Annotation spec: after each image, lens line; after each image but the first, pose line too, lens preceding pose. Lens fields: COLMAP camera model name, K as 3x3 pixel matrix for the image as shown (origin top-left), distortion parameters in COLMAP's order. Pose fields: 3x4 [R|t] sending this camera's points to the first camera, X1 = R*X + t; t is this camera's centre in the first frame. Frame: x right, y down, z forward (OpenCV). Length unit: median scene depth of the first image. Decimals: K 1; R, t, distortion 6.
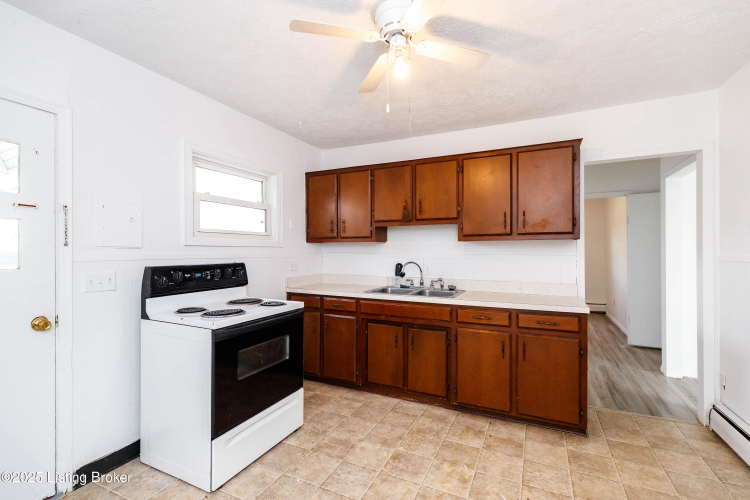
lens RADIAL K [[341.4, 0, 379.0], [0, 341.4, 253.1], [0, 0, 1]] dist [0.007320, 0.001256]
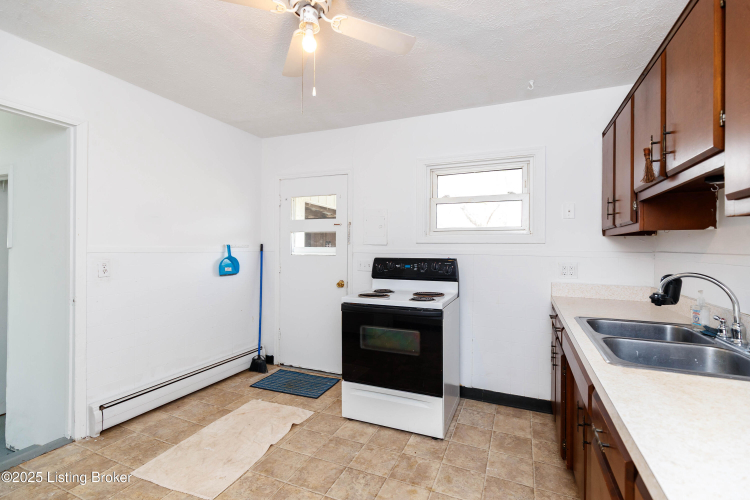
lens RADIAL K [[341.4, 0, 372.2], [0, 341.4, 248.1], [0, 0, 1]] dist [0.007320, 0.001256]
pose [[0.027493, 0.001539, -0.999621, 0.628339], [-0.010960, 0.999939, 0.001238, -0.002611], [0.999562, 0.010922, 0.027509, 0.729220]]
